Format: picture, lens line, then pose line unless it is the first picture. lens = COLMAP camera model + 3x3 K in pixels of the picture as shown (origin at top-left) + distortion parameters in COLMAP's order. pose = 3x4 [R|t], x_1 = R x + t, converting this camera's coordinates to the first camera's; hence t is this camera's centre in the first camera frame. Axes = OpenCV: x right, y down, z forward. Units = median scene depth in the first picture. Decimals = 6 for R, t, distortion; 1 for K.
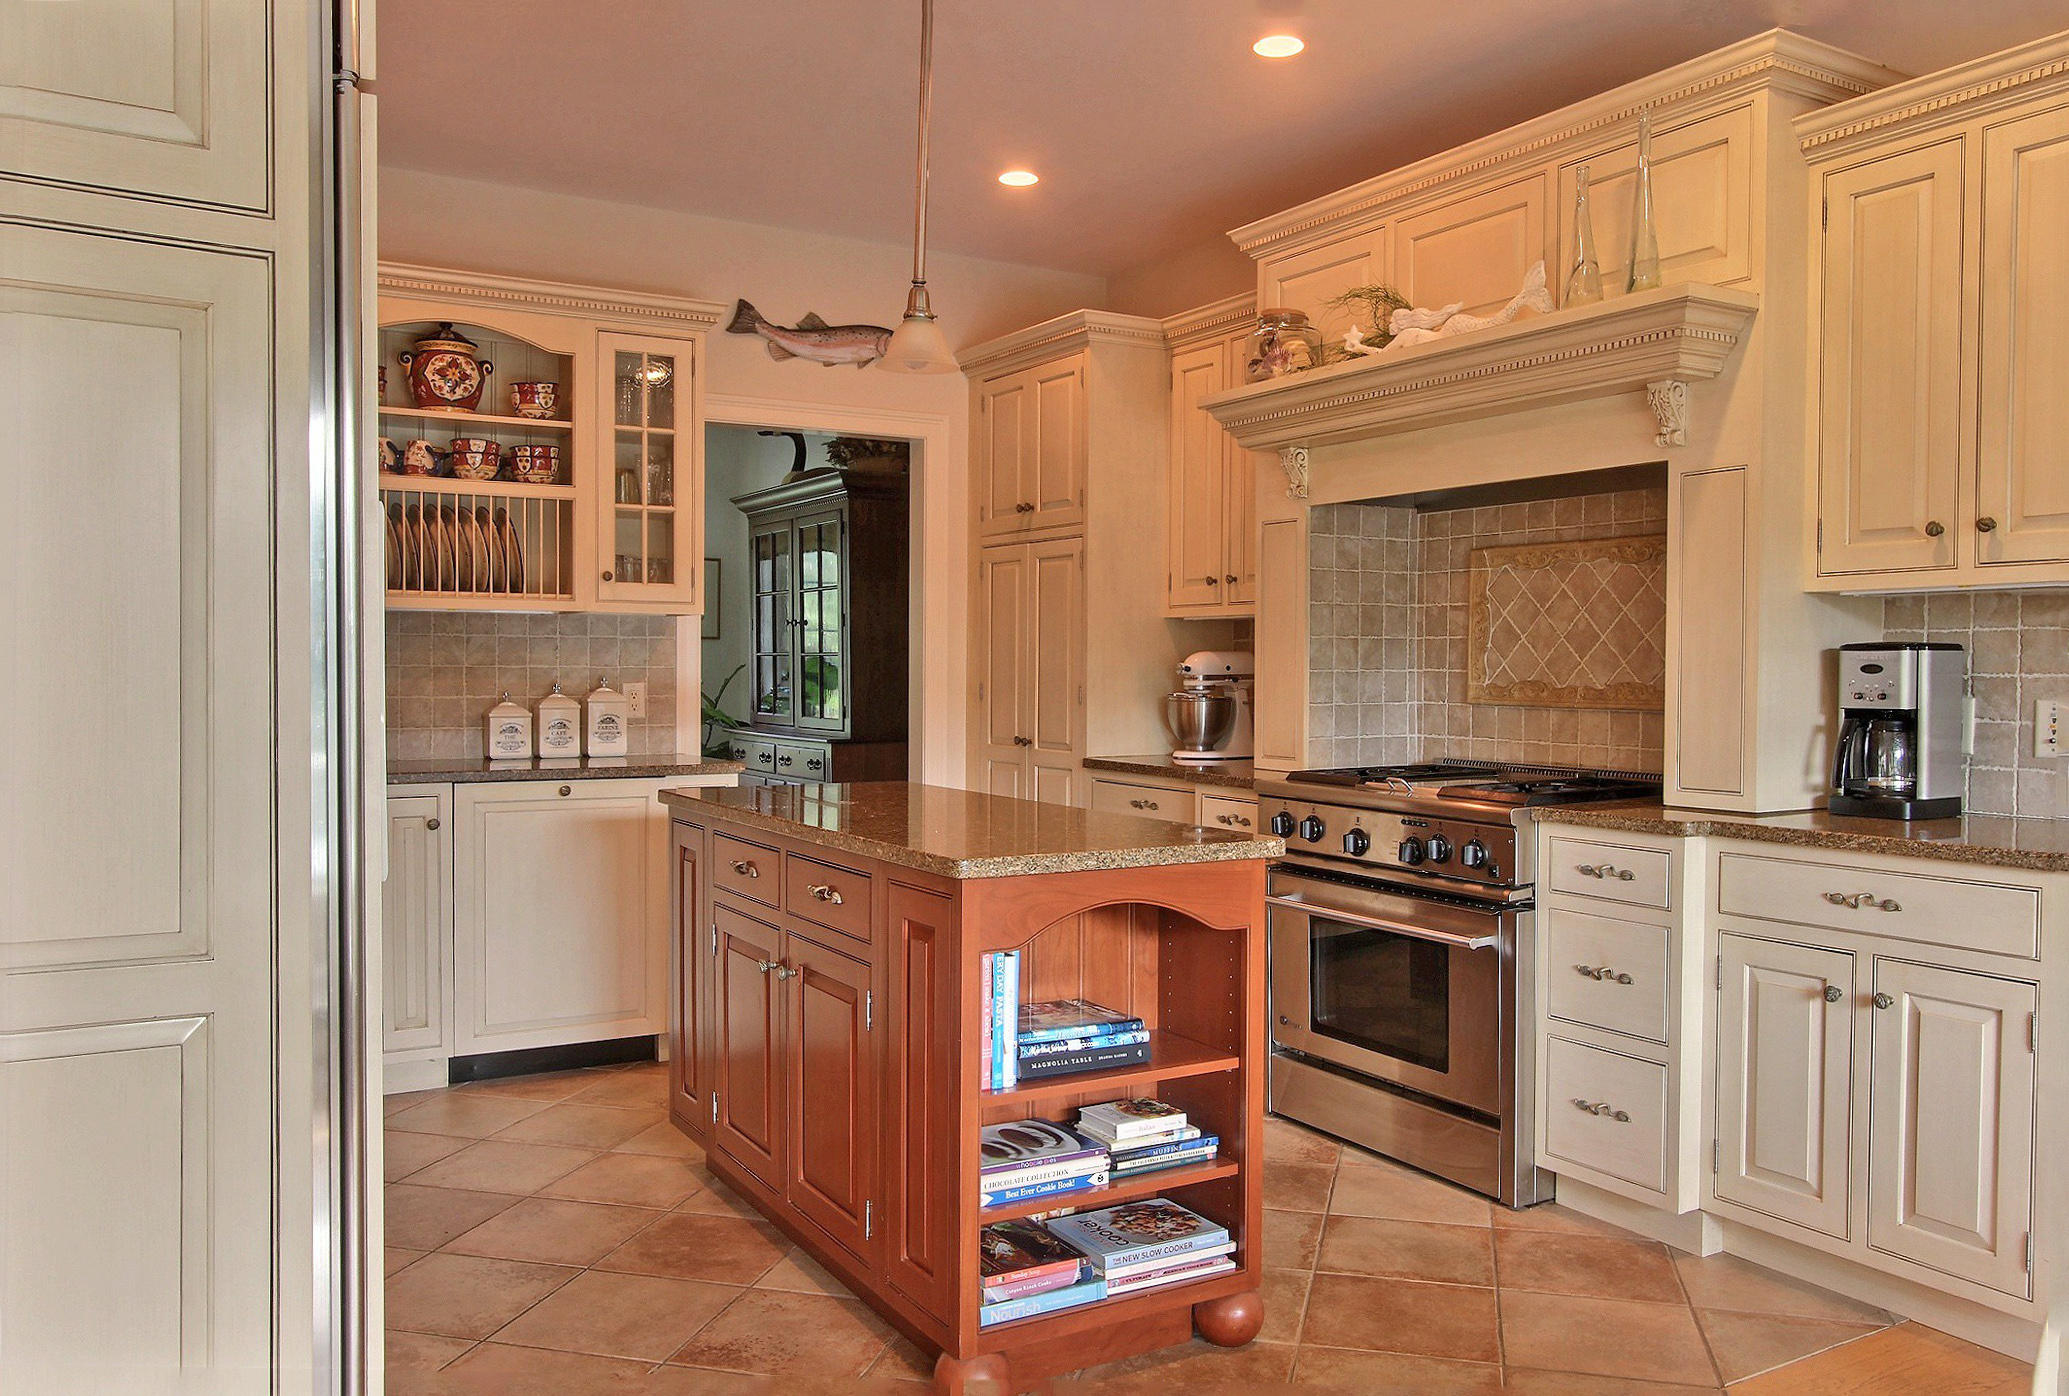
lens RADIAL K [[1556.7, 0, 1054.0], [0, 1556.7, 699.3], [0, 0, 1]] dist [-0.004496, -0.002767]
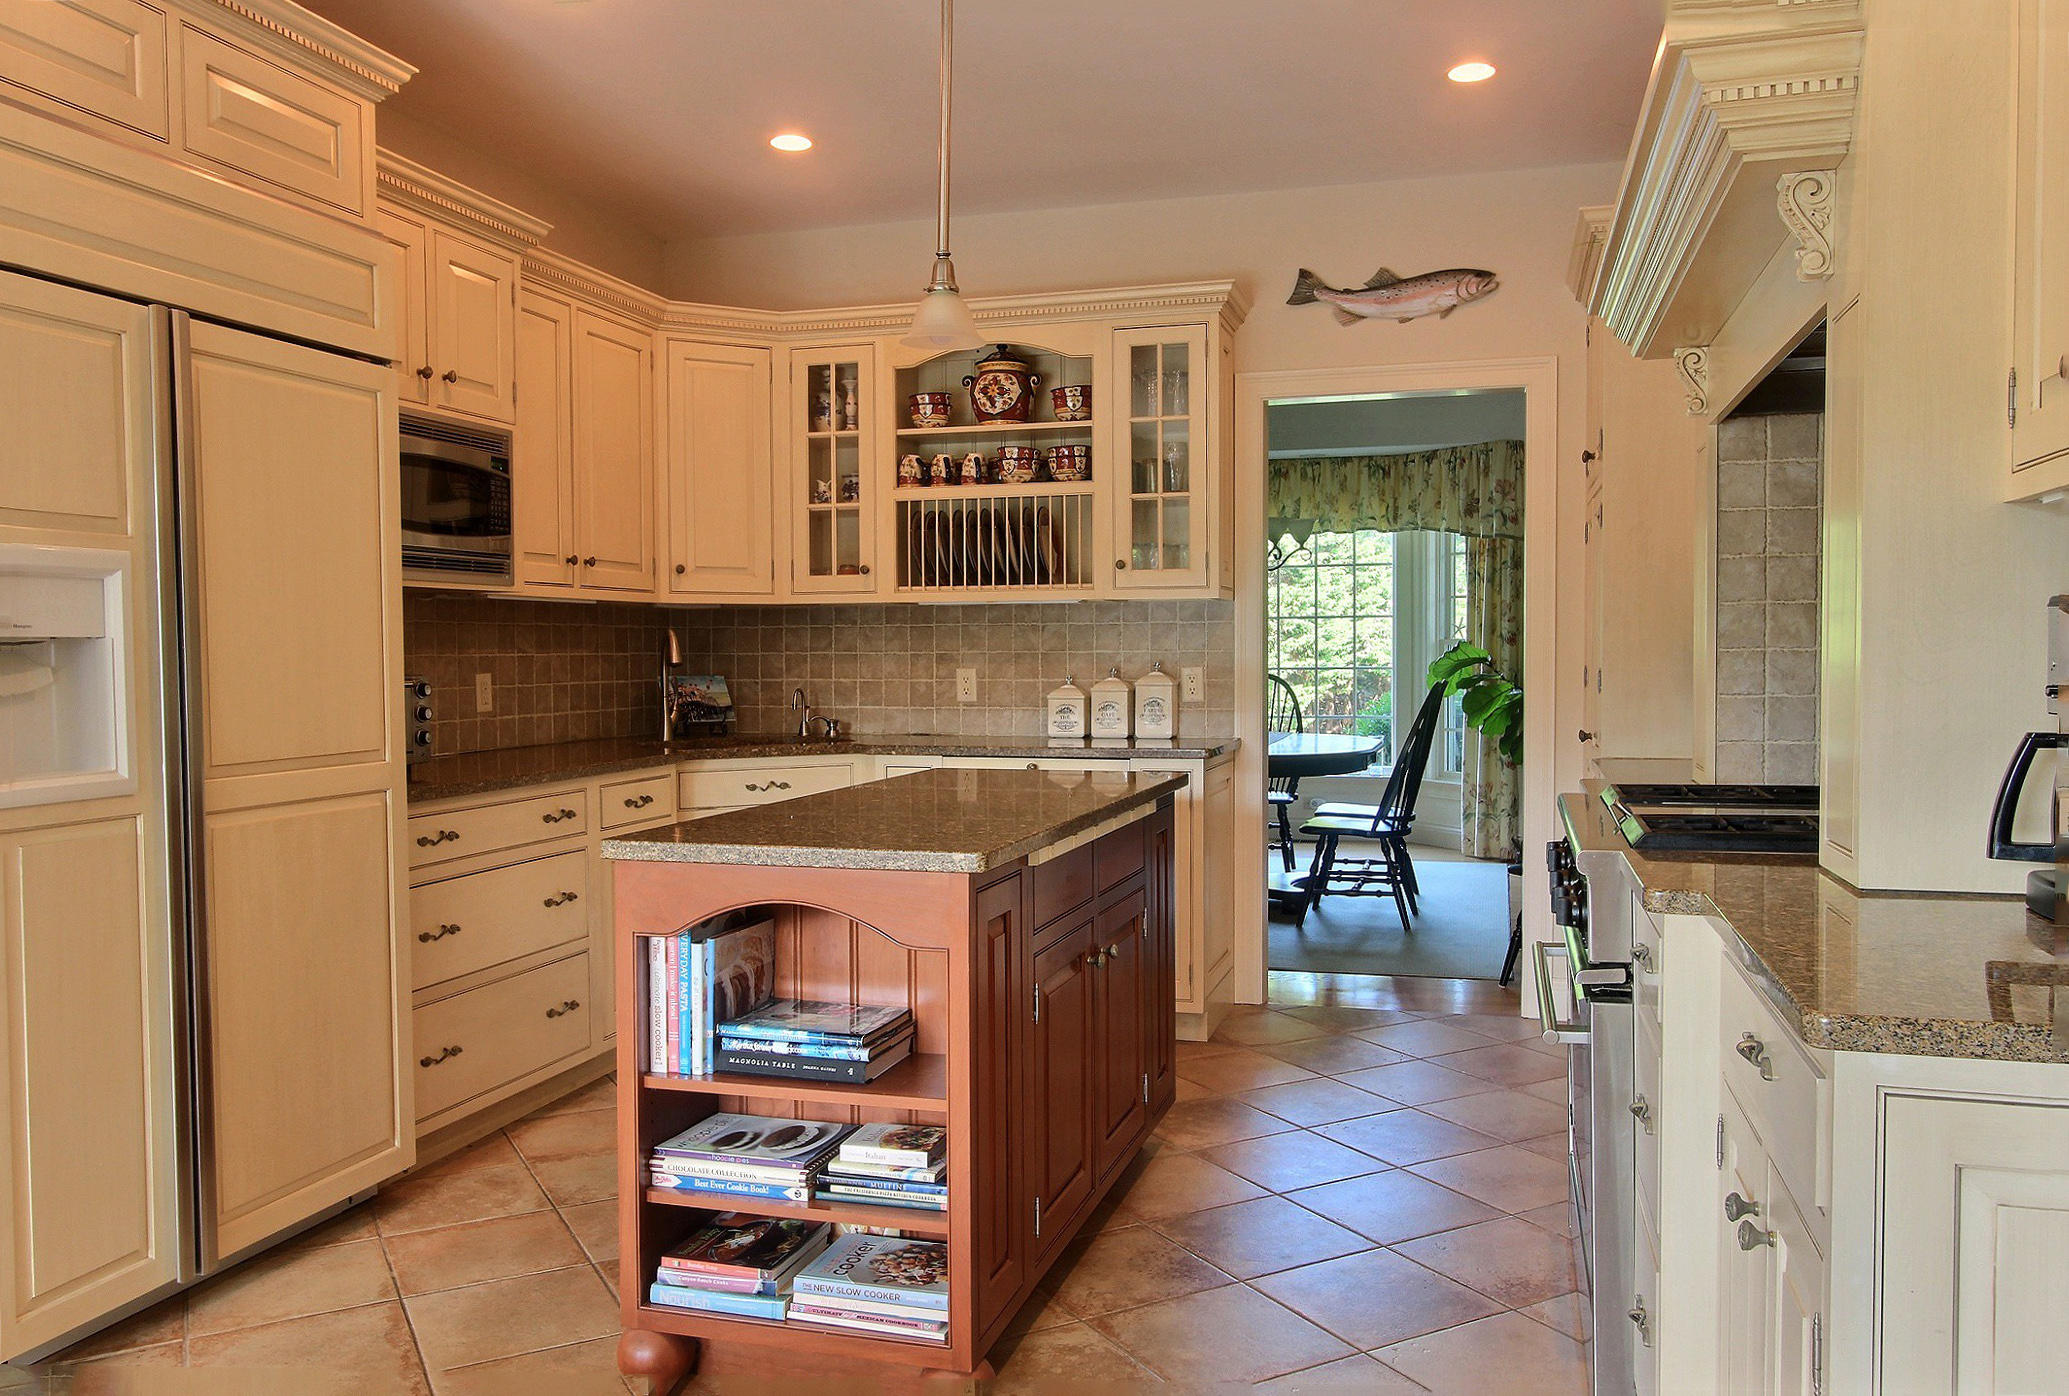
lens RADIAL K [[1556.7, 0, 1051.0], [0, 1556.7, 696.6], [0, 0, 1]] dist [-0.004496, -0.002767]
pose [[0.692791, 0.013177, -0.721018, 0.451052], [-0.006922, 0.999908, 0.011623, -0.002743], [0.721105, -0.003061, 0.692819, 0.255708]]
